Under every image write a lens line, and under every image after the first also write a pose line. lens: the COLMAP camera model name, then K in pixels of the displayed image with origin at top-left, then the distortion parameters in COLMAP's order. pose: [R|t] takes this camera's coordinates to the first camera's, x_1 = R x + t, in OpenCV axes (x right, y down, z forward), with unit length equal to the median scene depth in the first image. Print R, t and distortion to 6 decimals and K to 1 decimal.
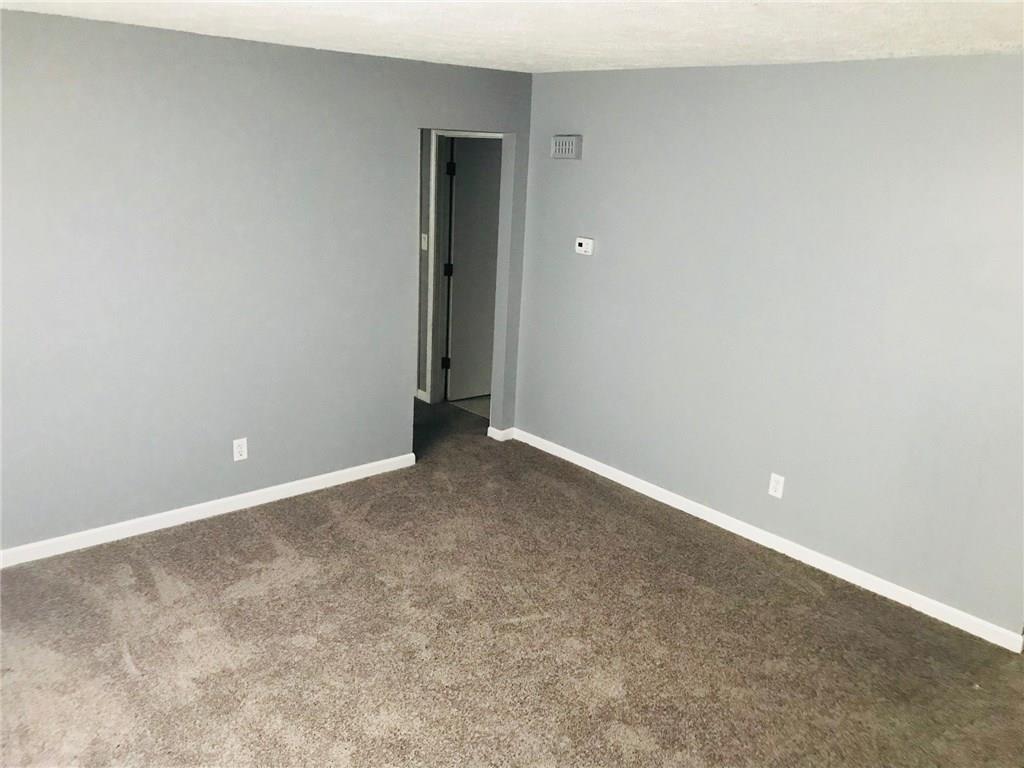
lens RADIAL K [[853.8, 0, 512.0], [0, 853.8, 384.0], [0, 0, 1]] dist [0.046583, -0.001505]
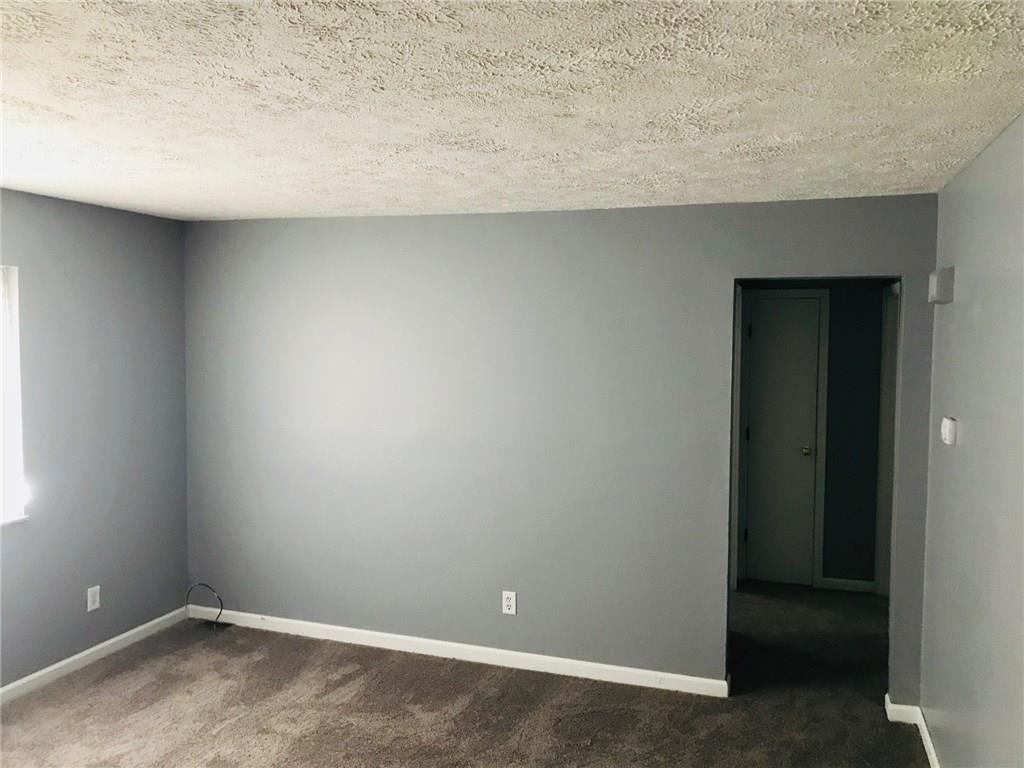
lens RADIAL K [[853.8, 0, 512.0], [0, 853.8, 384.0], [0, 0, 1]] dist [0.046583, -0.001505]
pose [[0.480020, 0.000653, -0.877257, 0.524681], [-0.220927, 0.967859, -0.120167, -0.047677], [0.848983, 0.251492, 0.464736, 0.453484]]
